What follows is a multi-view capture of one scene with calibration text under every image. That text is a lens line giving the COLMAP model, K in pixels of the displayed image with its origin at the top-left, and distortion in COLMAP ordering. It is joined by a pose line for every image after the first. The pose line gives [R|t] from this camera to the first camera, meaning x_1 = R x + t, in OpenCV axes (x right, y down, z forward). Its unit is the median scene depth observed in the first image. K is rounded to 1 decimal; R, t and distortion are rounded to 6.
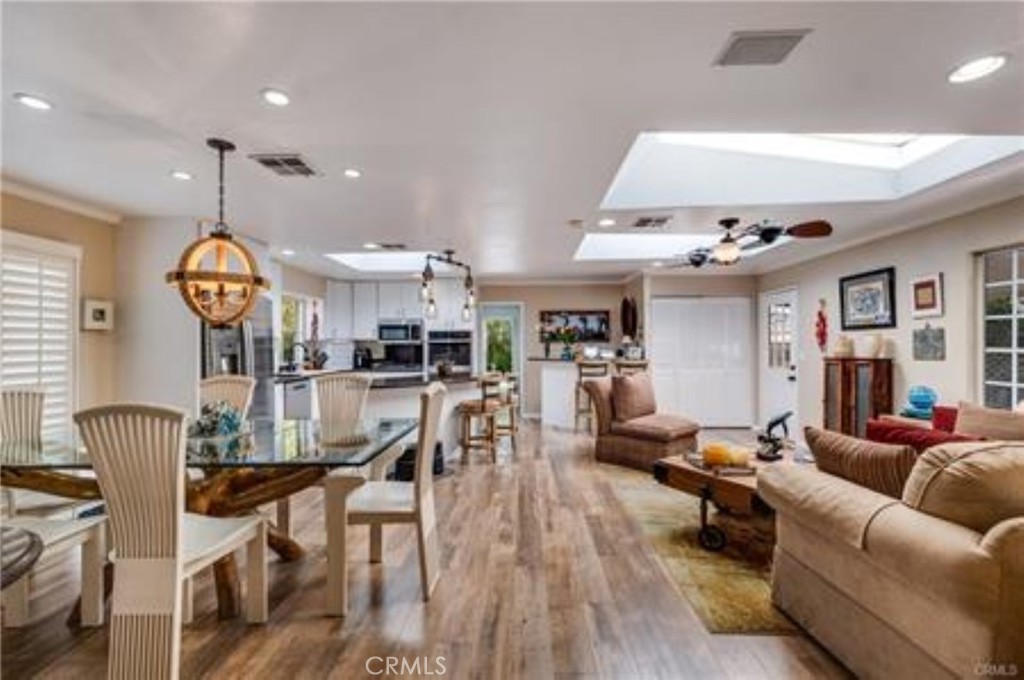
lens RADIAL K [[420.3, 0, 512.0], [0, 420.3, 340.0], [0, 0, 1]] dist [0.000024, -0.000035]
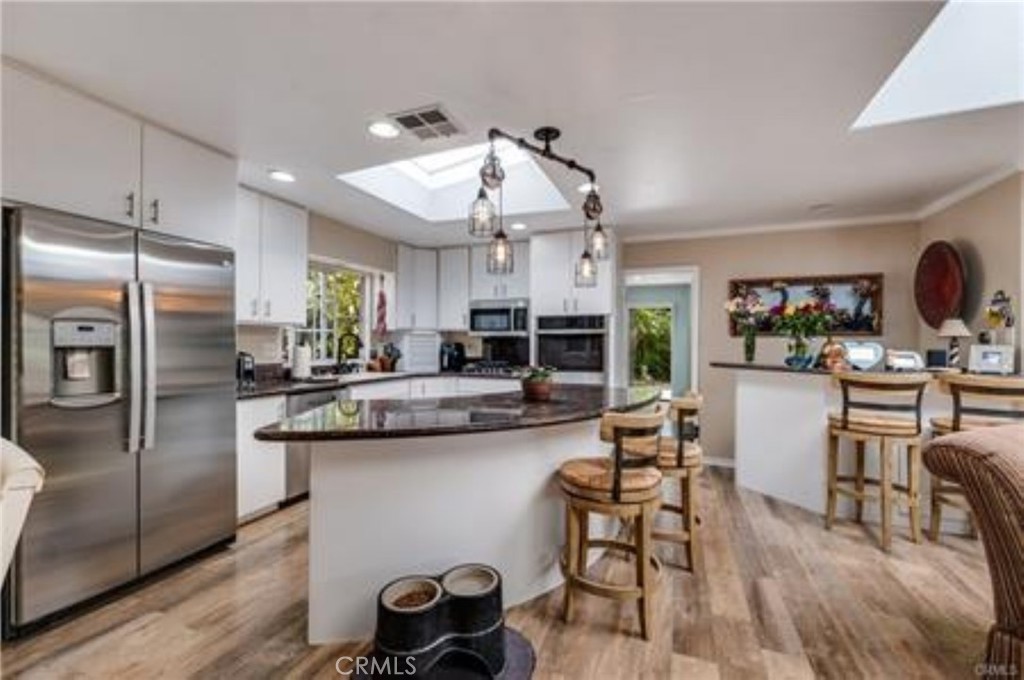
lens RADIAL K [[420.3, 0, 512.0], [0, 420.3, 340.0], [0, 0, 1]] dist [0.000024, -0.000035]
pose [[0.939763, 0.008651, -0.341718, -0.017983], [-0.006899, 0.999956, 0.006343, 0.011229], [0.341758, -0.003603, 0.939781, 0.396540]]
